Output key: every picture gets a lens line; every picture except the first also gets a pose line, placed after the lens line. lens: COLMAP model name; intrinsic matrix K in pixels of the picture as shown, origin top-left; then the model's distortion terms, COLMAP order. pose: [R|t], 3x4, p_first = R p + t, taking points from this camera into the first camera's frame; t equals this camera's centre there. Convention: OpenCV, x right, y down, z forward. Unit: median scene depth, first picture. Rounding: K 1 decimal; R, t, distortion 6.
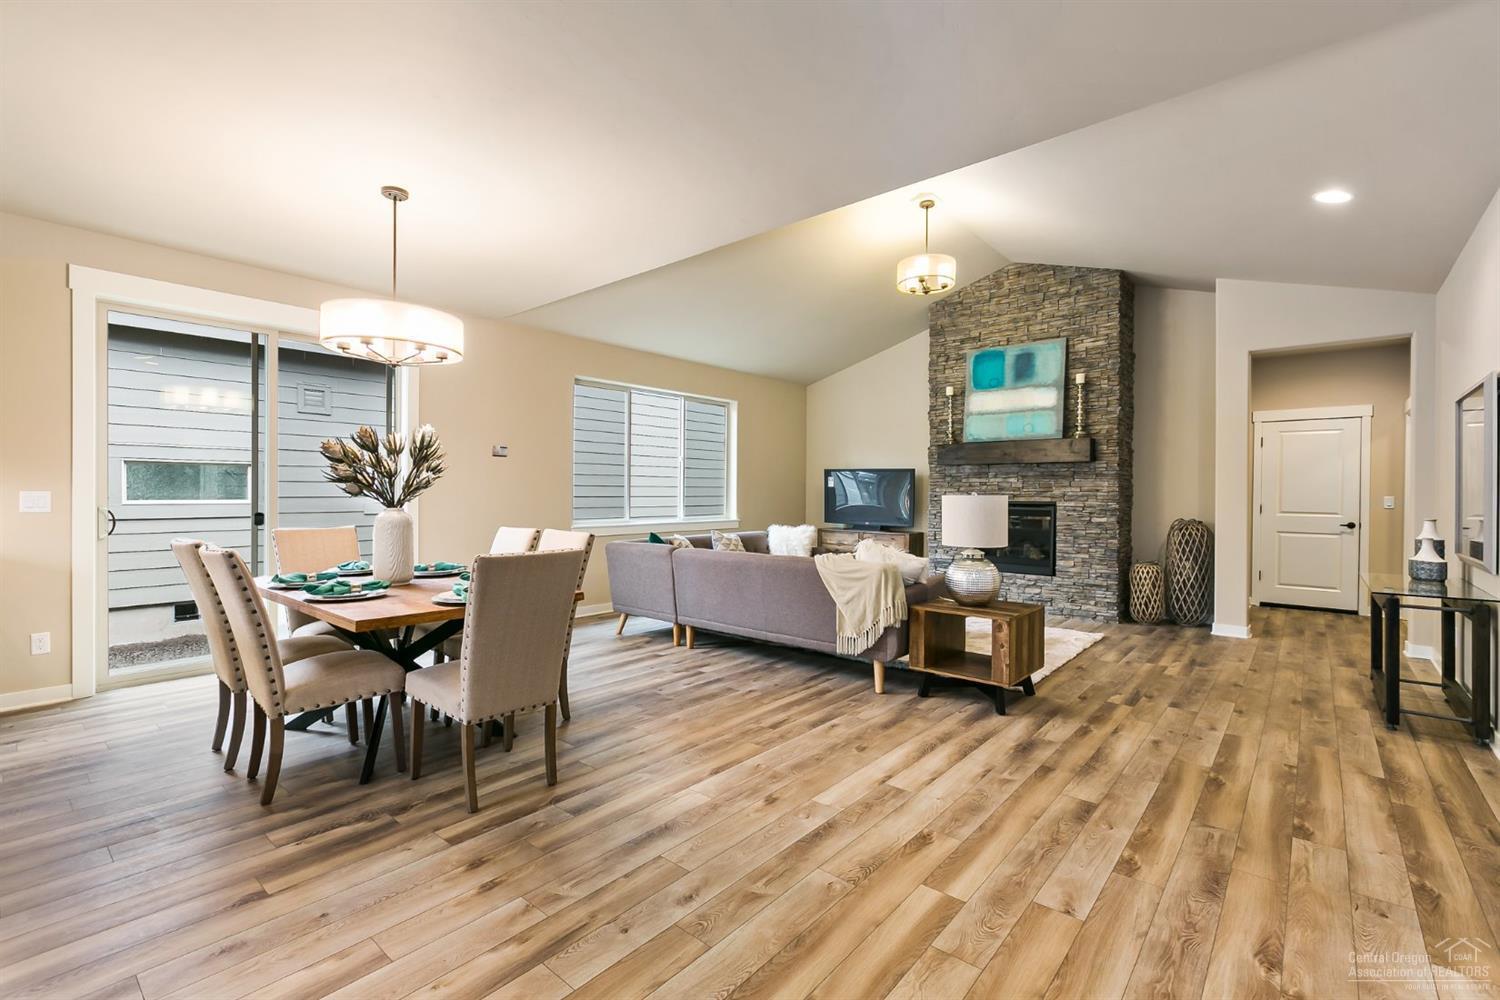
lens RADIAL K [[657.0, 0, 749.9], [0, 657.0, 494.4], [0, 0, 1]] dist [0.011589, -0.000217]
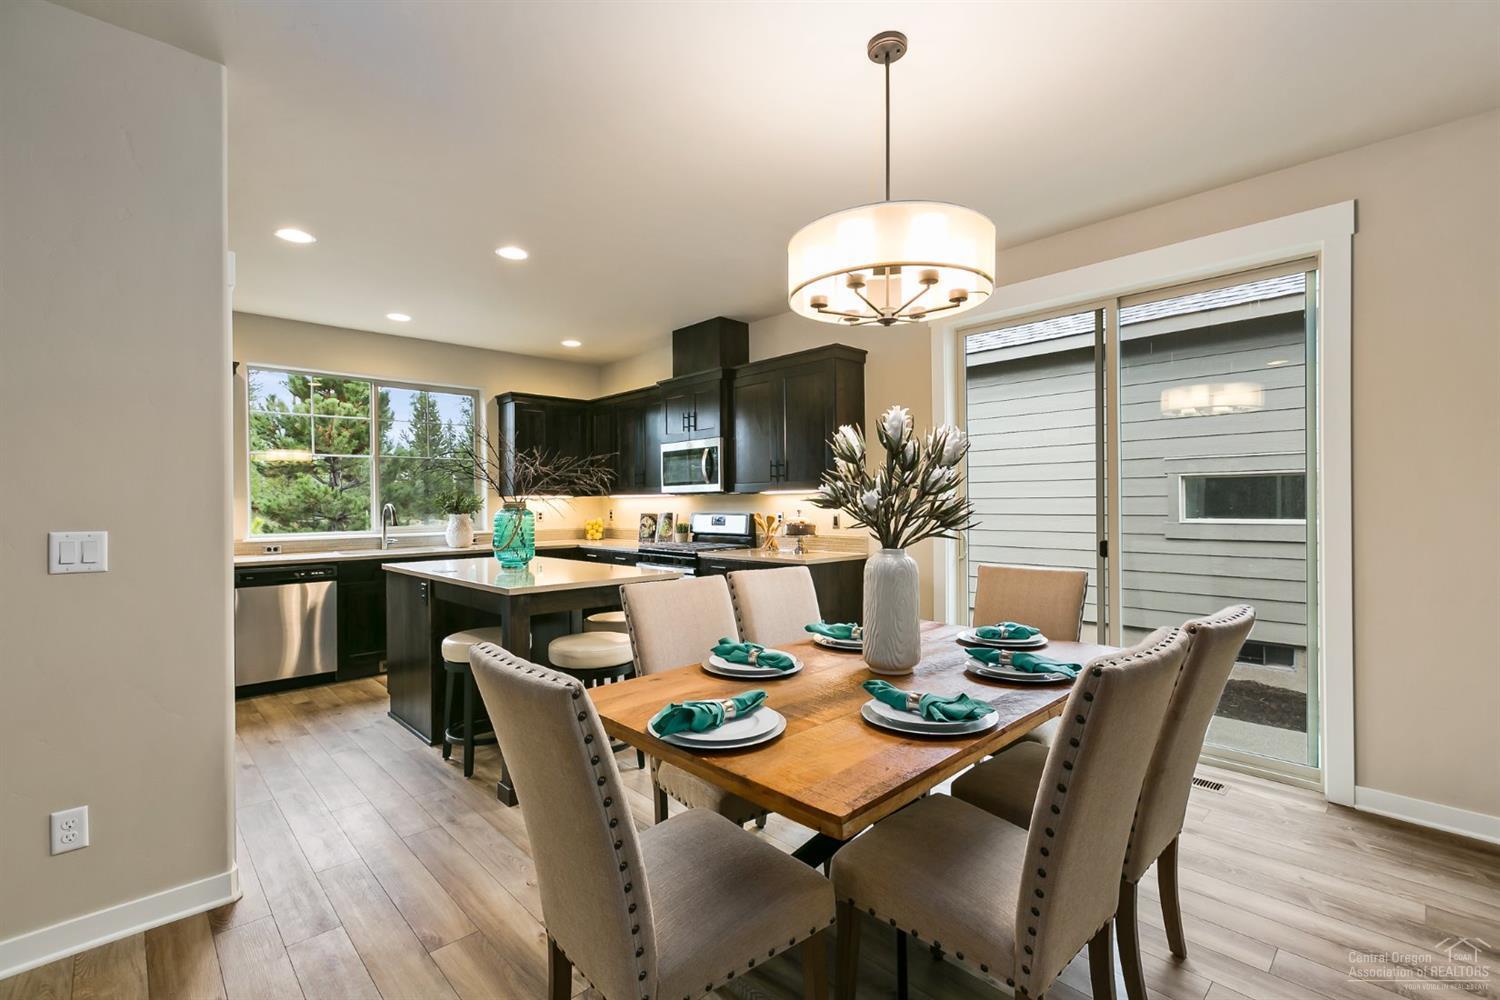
lens RADIAL K [[657.0, 0, 754.8], [0, 657.0, 505.3], [0, 0, 1]] dist [0.011589, -0.000217]
pose [[-0.087203, -0.003403, -0.996185, 0.118532], [-0.000335, 0.999994, -0.003387, -0.021206], [0.996190, 0.000038, -0.087204, 1.047565]]
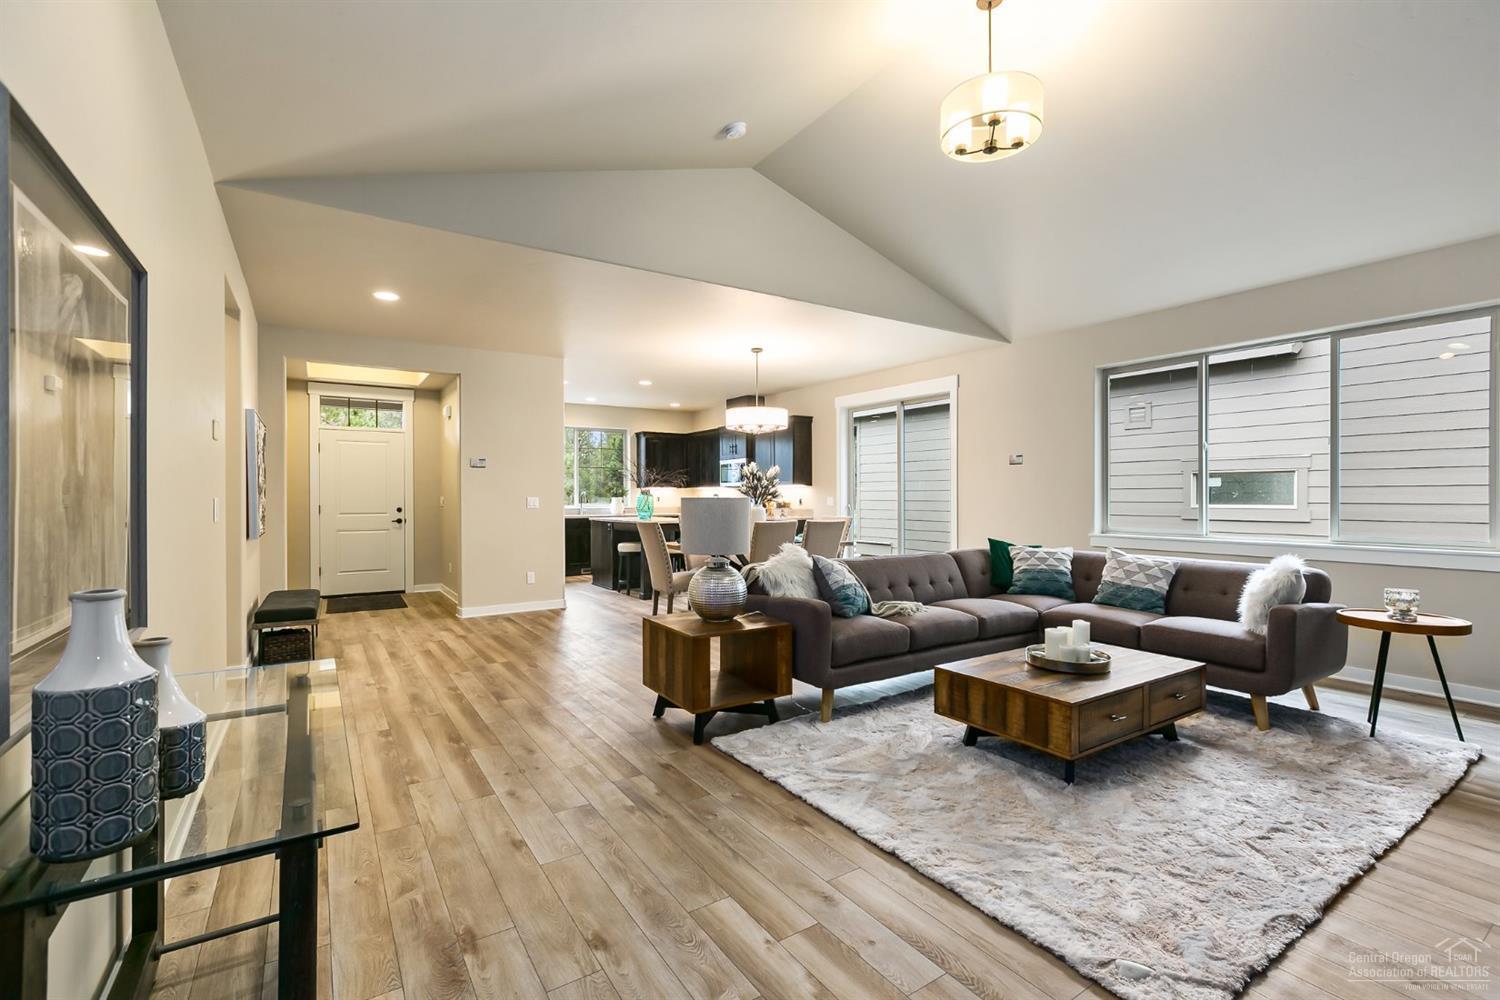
lens RADIAL K [[657.0, 0, 746.0], [0, 657.0, 495.3], [0, 0, 1]] dist [0.011589, -0.000217]
pose [[-0.279399, -0.008267, -0.960140, 1.607358], [-0.005498, 0.999960, -0.007010, 0.009877], [0.960159, 0.003320, -0.279433, 1.737406]]
